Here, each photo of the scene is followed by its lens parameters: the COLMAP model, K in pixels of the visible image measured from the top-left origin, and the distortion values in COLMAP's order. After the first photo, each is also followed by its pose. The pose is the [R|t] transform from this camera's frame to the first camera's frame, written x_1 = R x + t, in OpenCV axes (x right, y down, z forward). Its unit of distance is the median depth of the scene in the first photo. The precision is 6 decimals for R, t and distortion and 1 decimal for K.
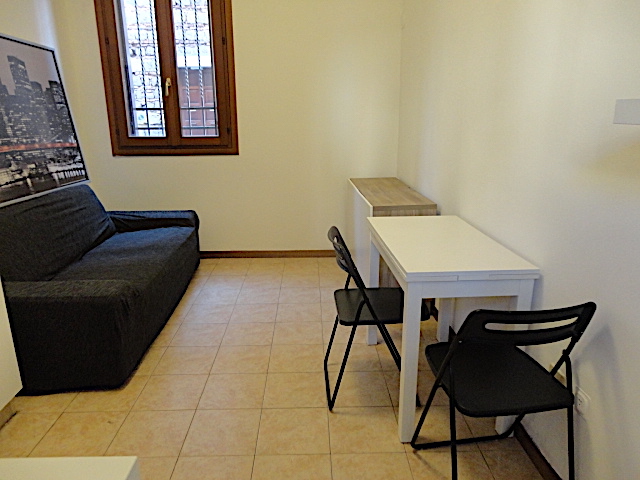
lens RADIAL K [[472.6, 0, 323.7], [0, 472.6, 242.6], [0, 0, 1]] dist [-0.004360, 0.007680]
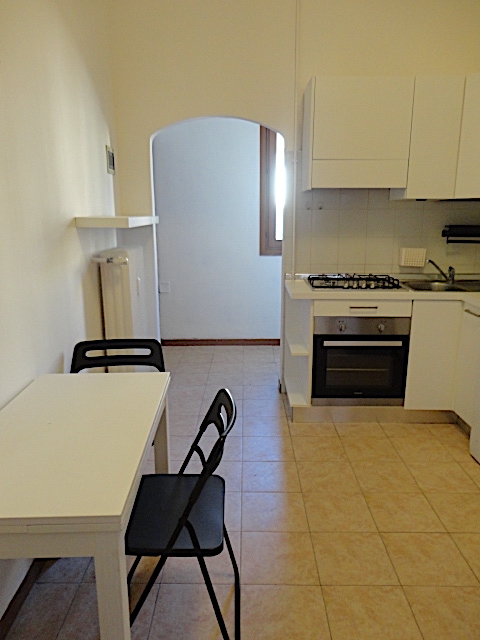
lens RADIAL K [[472.6, 0, 240.0], [0, 472.6, 320.0], [0, 0, 1]] dist [-0.004360, 0.007680]
pose [[-0.999254, -0.002231, 0.038548, -0.014800], [0.016768, 0.874212, 0.485255, -0.301404], [-0.034782, 0.485540, -0.873522, 1.002370]]
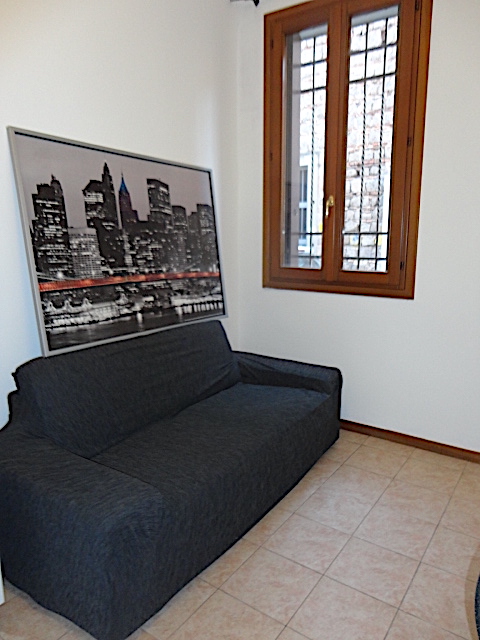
lens RADIAL K [[476.9, 0, 240.2], [0, 476.9, 311.7], [0, 0, 1]] dist [-0.009160, -0.000889]
pose [[0.803040, 0.105268, -0.586554, 0.039190], [-0.163883, 0.985334, -0.047532, -0.118181], [0.572948, 0.134296, 0.808514, 0.364692]]
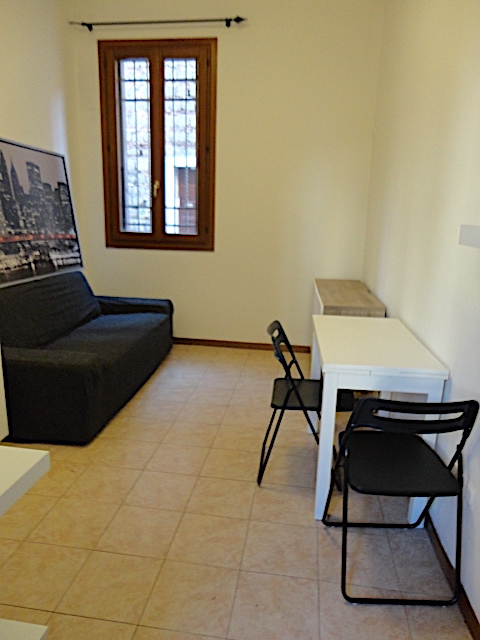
lens RADIAL K [[472.6, 0, 240.0], [0, 472.6, 320.0], [0, 0, 1]] dist [-0.004360, 0.007680]
pose [[0.985137, 0.068864, -0.157364, 0.079191], [-0.075273, 0.996544, -0.035131, 0.007699], [0.154401, 0.046454, 0.986916, -0.079570]]
